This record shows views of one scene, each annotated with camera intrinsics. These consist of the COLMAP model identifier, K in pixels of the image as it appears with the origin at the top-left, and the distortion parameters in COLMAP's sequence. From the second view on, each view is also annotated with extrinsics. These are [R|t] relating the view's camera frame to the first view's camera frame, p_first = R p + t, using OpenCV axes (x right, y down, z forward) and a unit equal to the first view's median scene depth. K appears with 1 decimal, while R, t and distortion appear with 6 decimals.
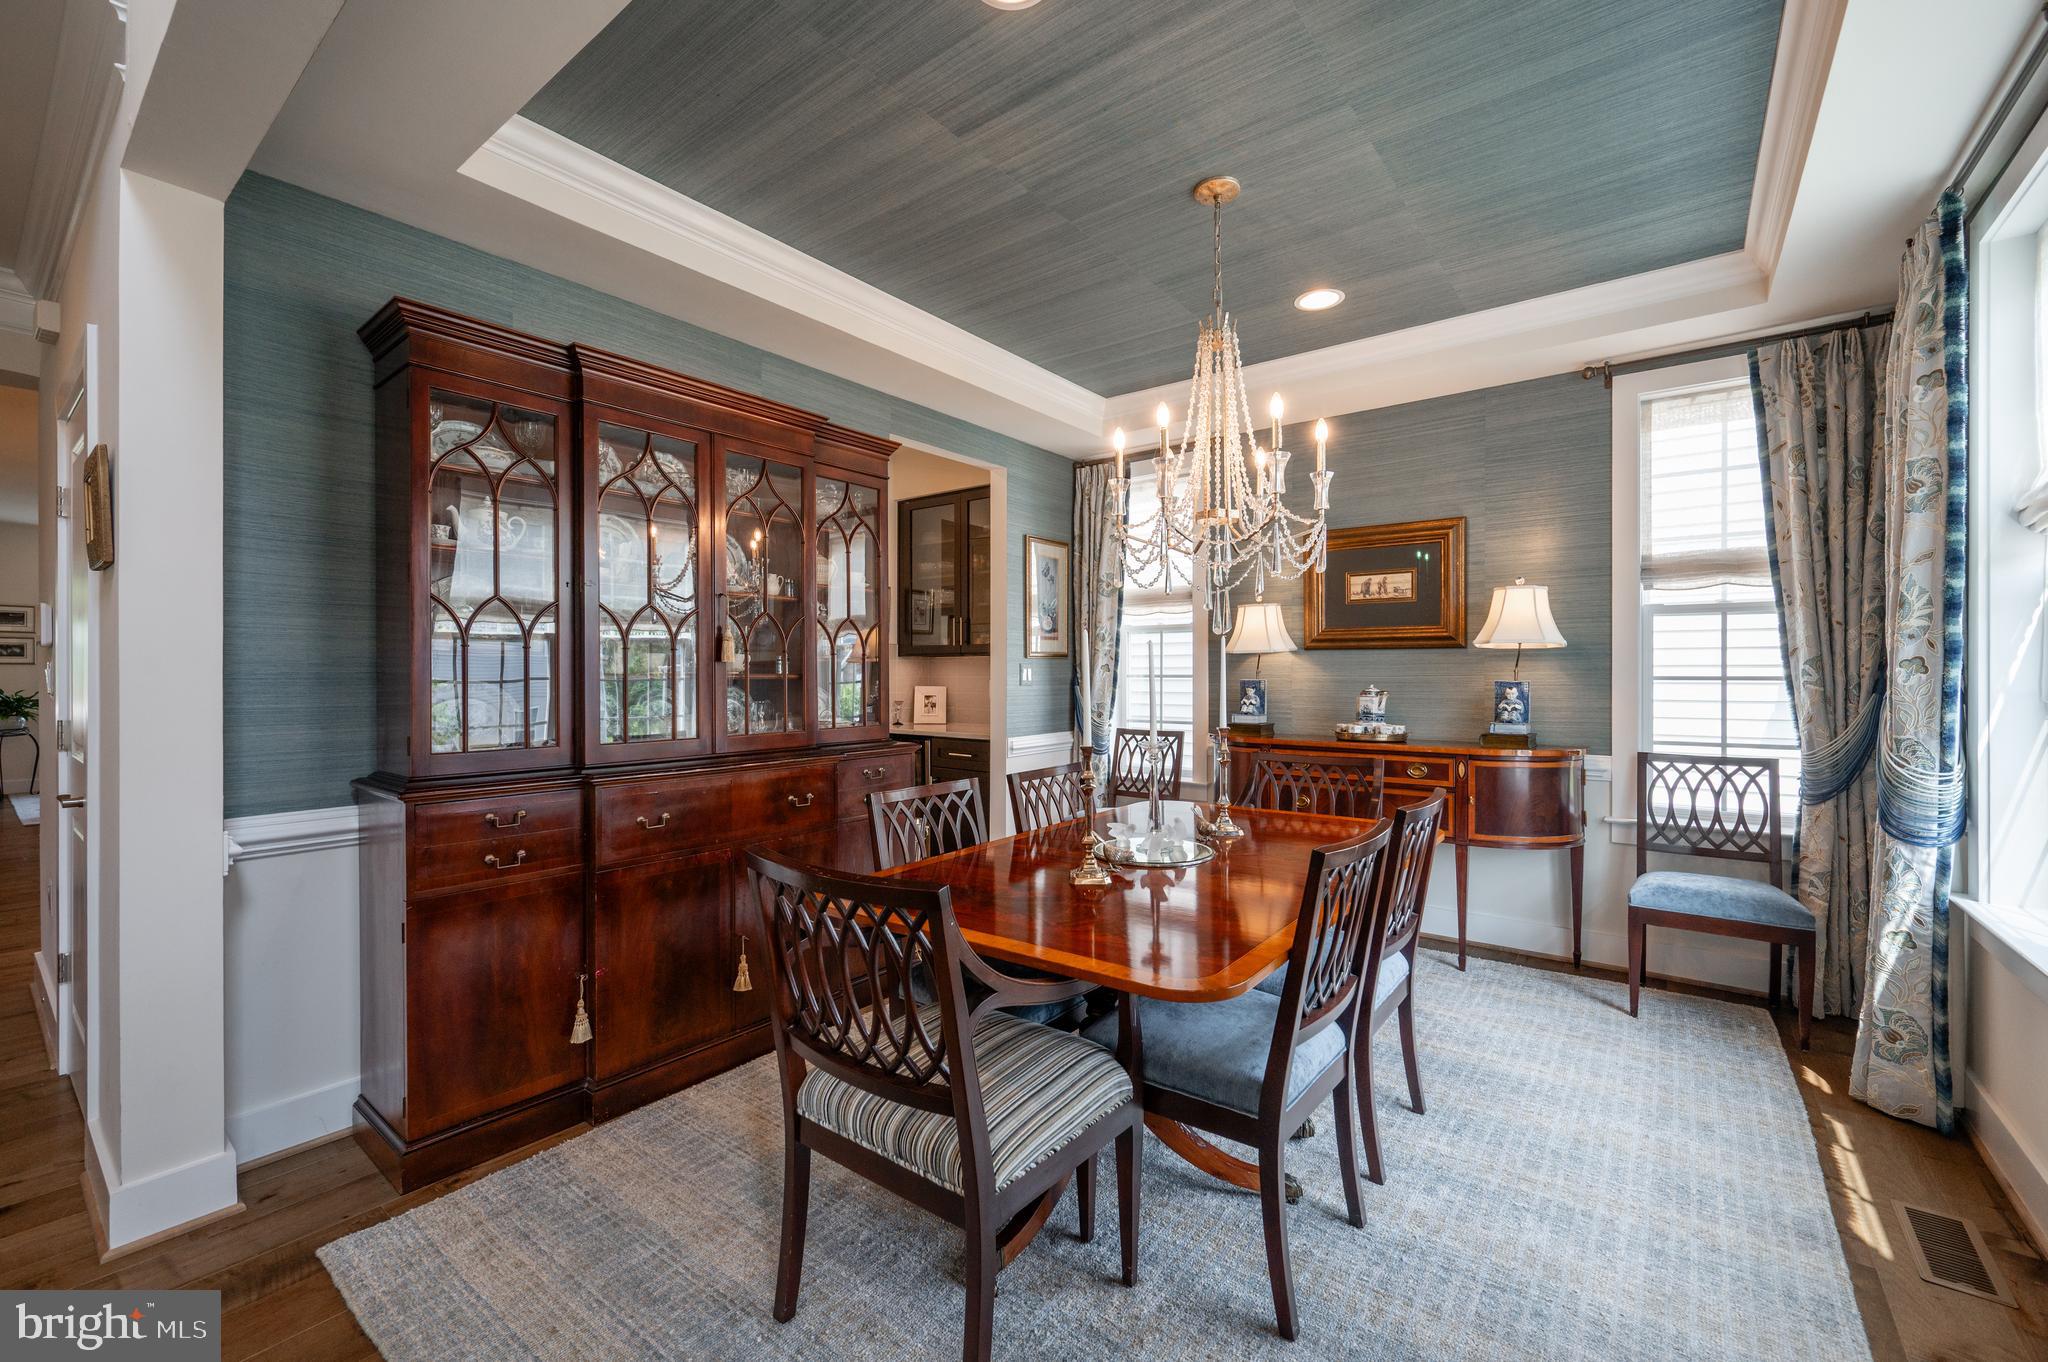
lens RADIAL K [[838.1, 0, 1020.1], [0, 838.1, 670.8], [0, 0, 1]] dist [-0.000230, -0.000017]
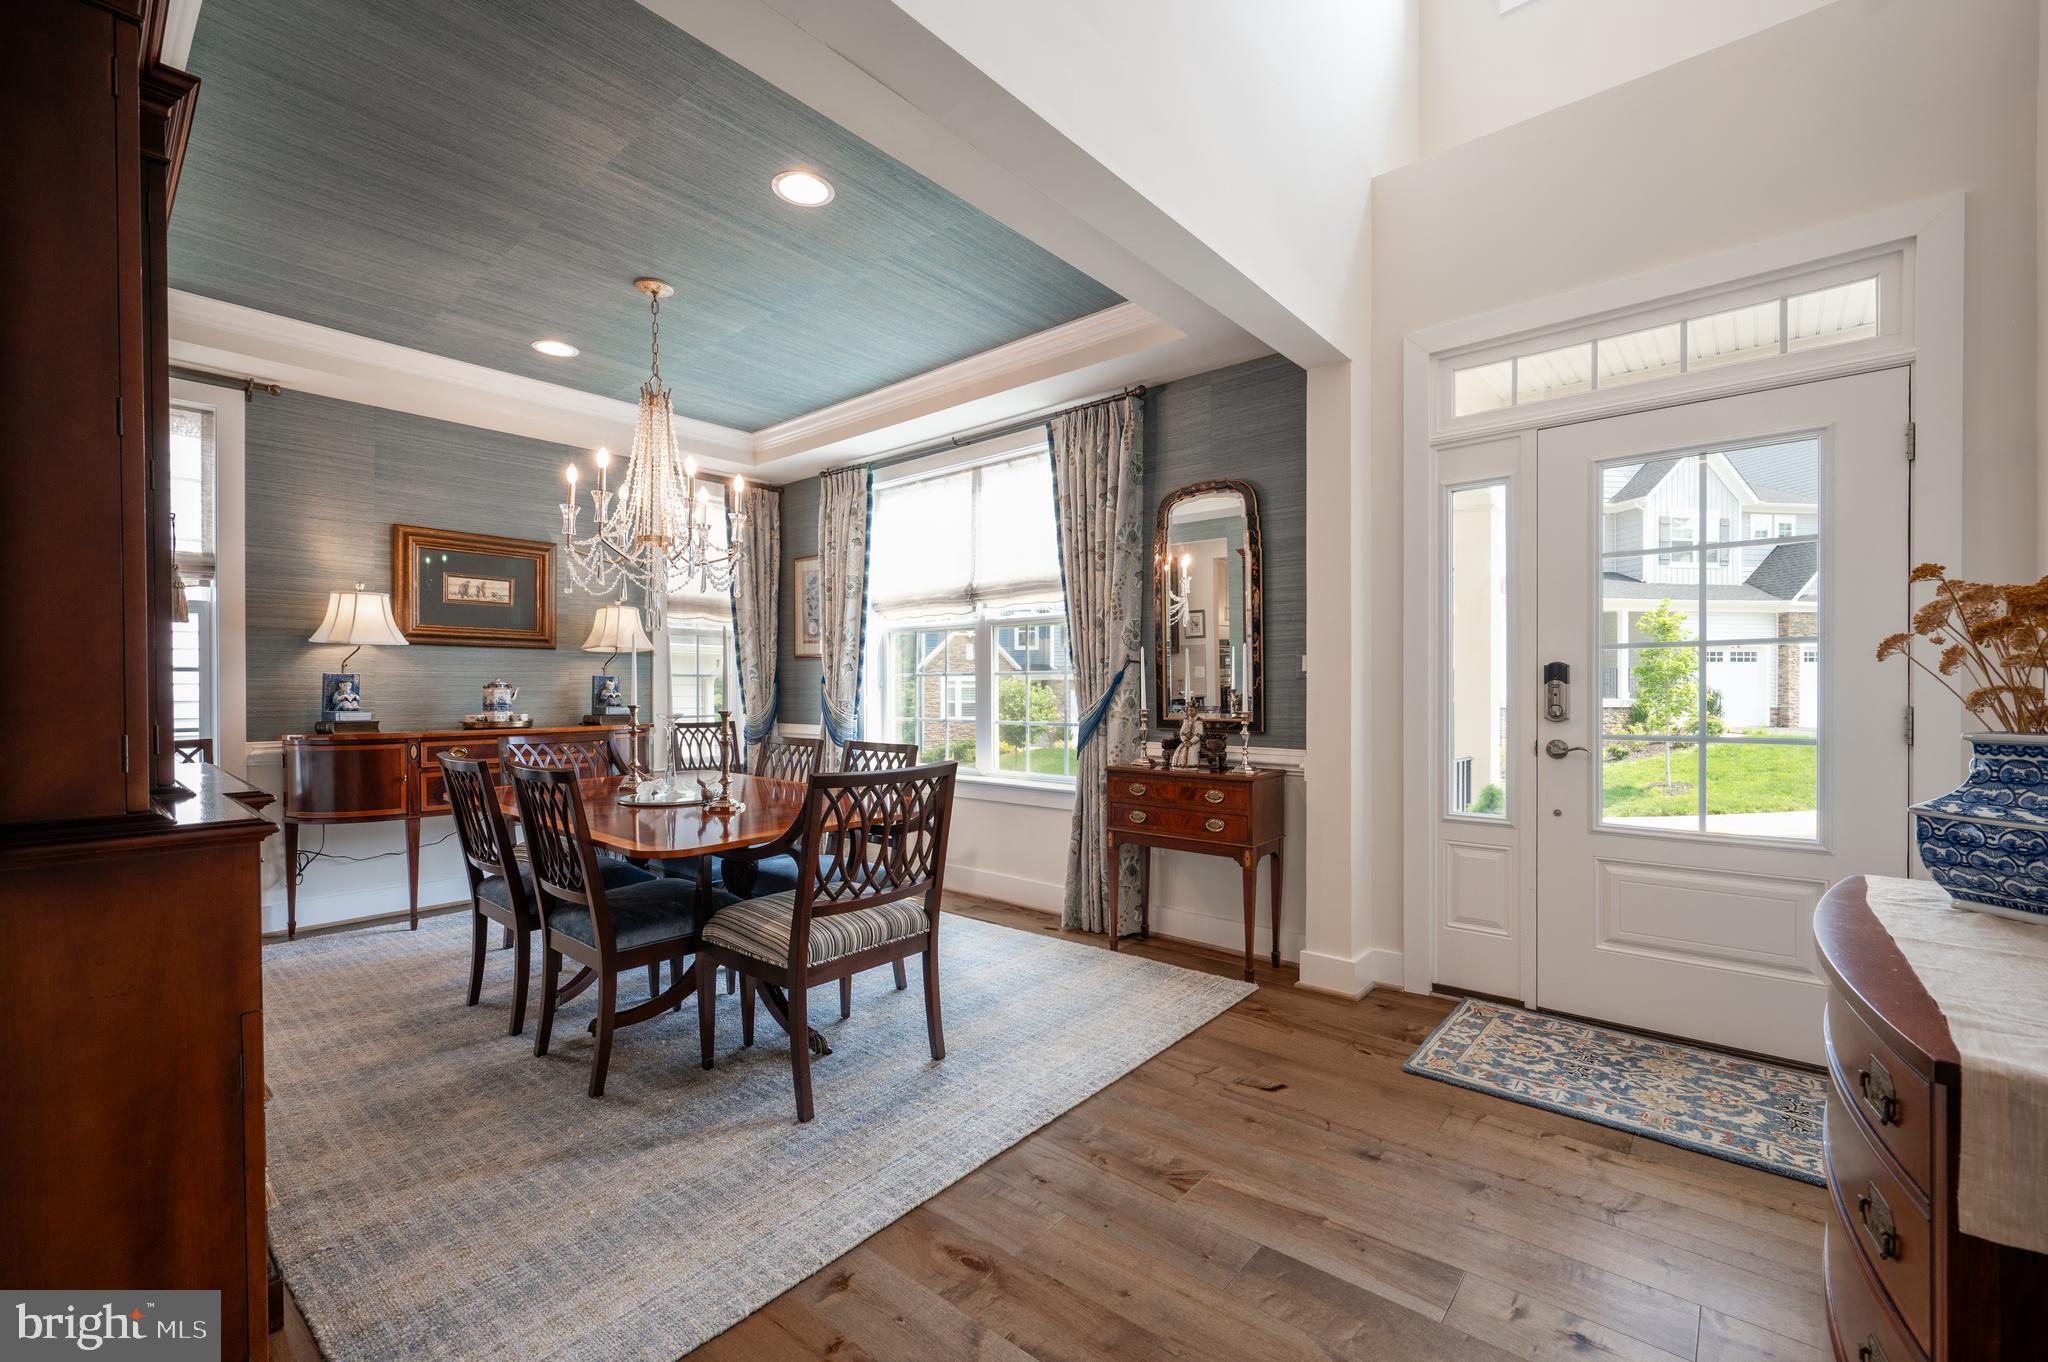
lens RADIAL K [[884.0, 0, 1019.3], [0, 884.0, 689.1], [0, 0, 1]] dist [-0.003038, 0.000932]
pose [[0.053969, -0.001645, 0.998541, -0.845339], [-0.003074, 0.999994, 0.001814, 0.030767], [-0.998538, -0.003167, 0.053963, 0.281901]]
